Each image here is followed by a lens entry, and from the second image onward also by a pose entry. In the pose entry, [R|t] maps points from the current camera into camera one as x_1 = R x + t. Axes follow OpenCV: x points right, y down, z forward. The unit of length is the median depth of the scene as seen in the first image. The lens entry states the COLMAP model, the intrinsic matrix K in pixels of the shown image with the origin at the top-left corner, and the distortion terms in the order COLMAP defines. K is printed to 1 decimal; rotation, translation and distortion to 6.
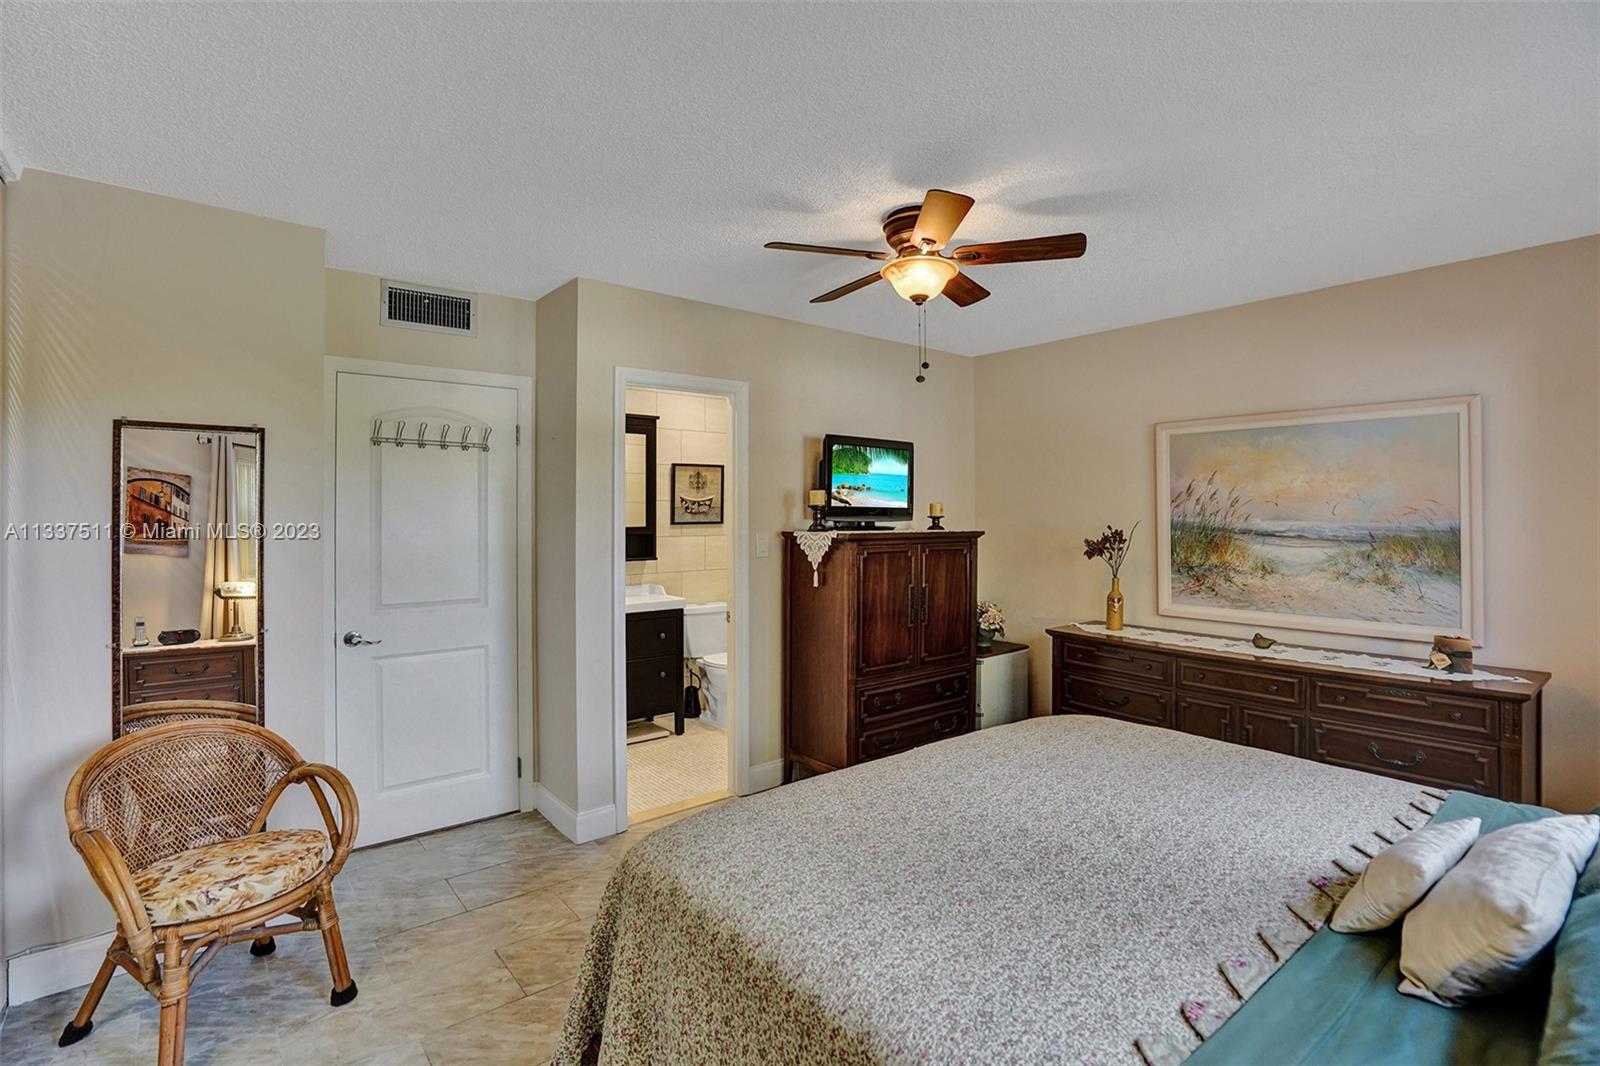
lens RADIAL K [[756.4, 0, 792.4], [0, 756.4, 532.5], [0, 0, 1]] dist [-0.036048, 0.020861]
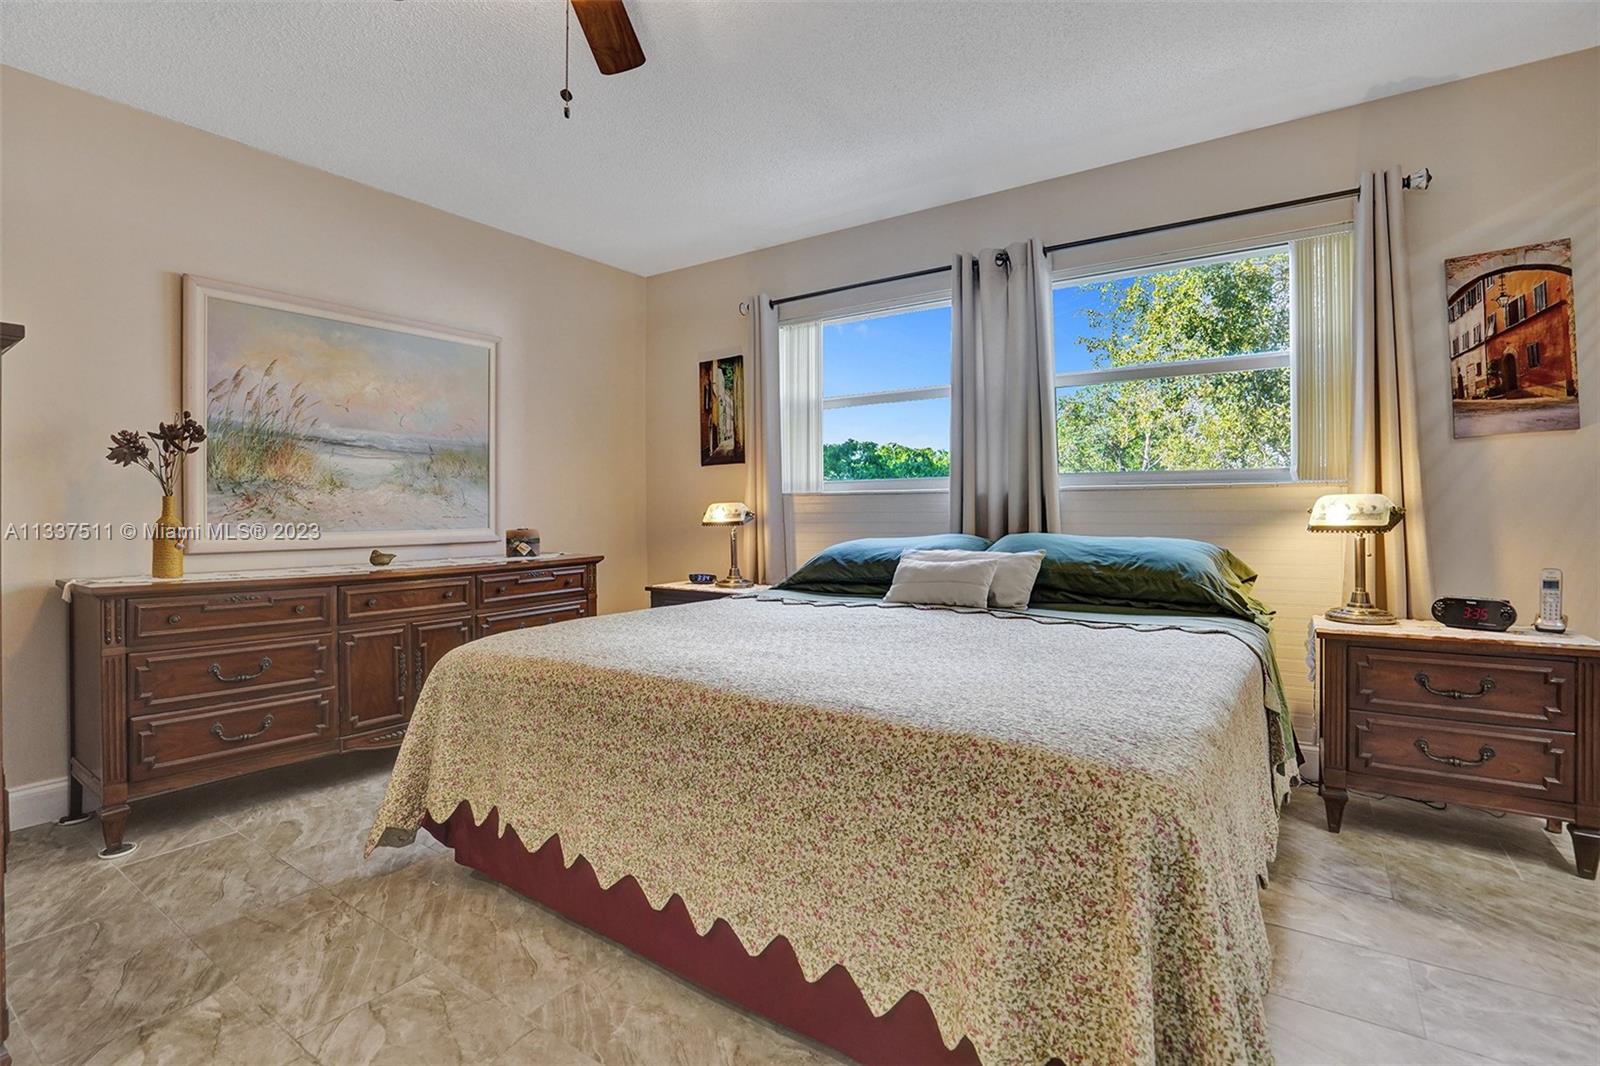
lens RADIAL K [[756.4, 0, 792.4], [0, 756.4, 532.5], [0, 0, 1]] dist [-0.036048, 0.020861]
pose [[-0.262090, -0.020743, 0.964820, -0.362155], [0.034083, 0.998946, 0.030736, 0.100362], [-0.964441, 0.040940, -0.261107, 0.728818]]
